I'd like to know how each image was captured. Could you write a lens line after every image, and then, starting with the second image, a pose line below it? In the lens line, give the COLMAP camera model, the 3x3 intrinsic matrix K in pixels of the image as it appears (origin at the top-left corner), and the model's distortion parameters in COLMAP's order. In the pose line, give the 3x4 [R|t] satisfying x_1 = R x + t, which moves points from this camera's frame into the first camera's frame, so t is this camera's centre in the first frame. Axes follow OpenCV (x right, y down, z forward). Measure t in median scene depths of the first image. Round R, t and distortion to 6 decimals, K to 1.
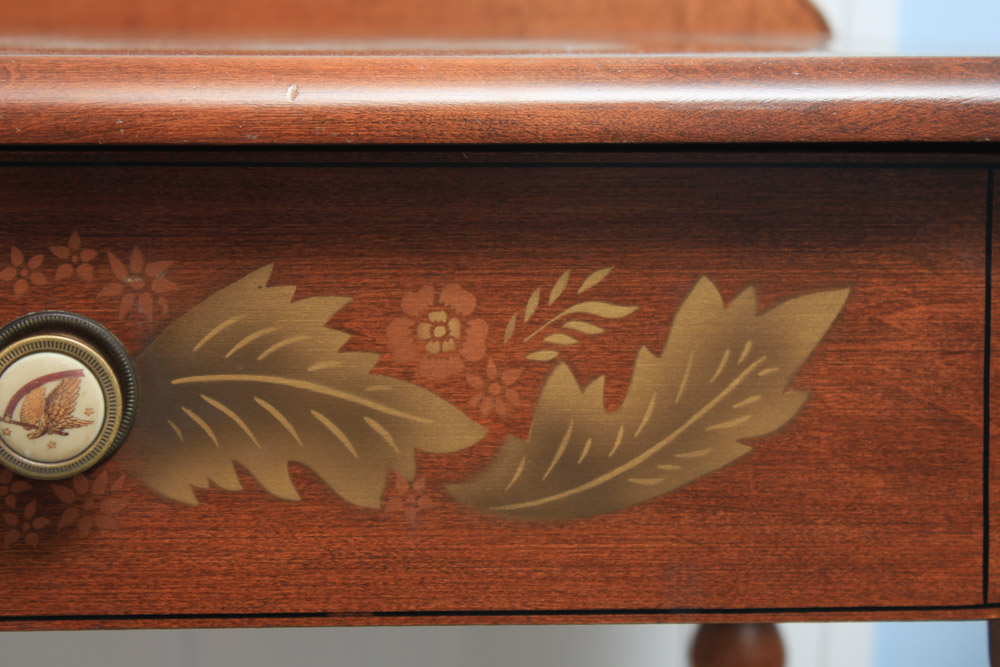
lens RADIAL K [[2410.1, 0, 485.6], [0, 2410.1, 354.8], [0, 0, 1]] dist [0.072042, 0.000000]
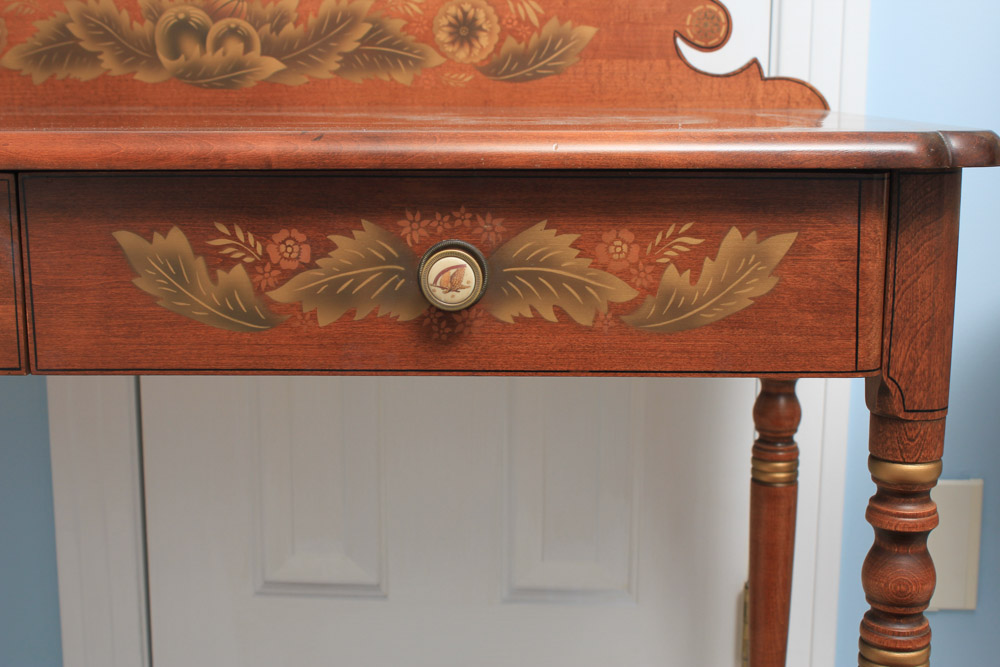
lens RADIAL K [[1419.2, 0, 509.9], [0, 1419.2, 316.7], [0, 0, 1]] dist [-0.047159, 0.000000]
pose [[0.995874, 0.010071, -0.090186, 0.000529], [-0.008434, 0.999793, 0.018511, 0.030214], [0.090354, -0.017673, 0.995753, -0.365739]]
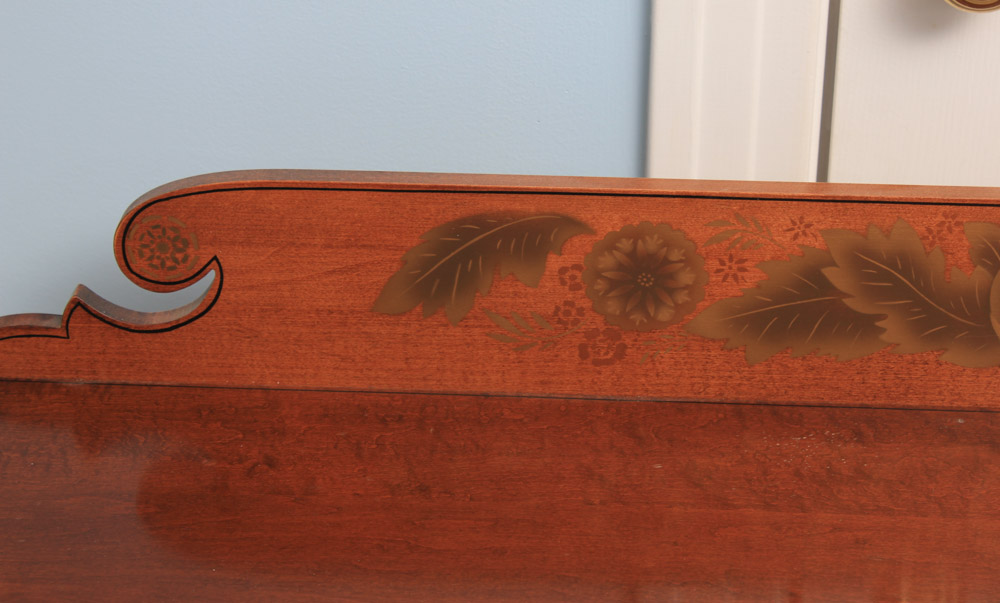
lens RADIAL K [[2423.5, 0, 492.9], [0, 2423.5, 257.8], [0, 0, 1]] dist [0.105072, 0.000000]
pose [[0.989427, 0.056750, -0.133471, -0.868868], [-0.011234, 0.947493, 0.319580, -0.996395], [0.144599, -0.314702, 0.938112, -0.152635]]
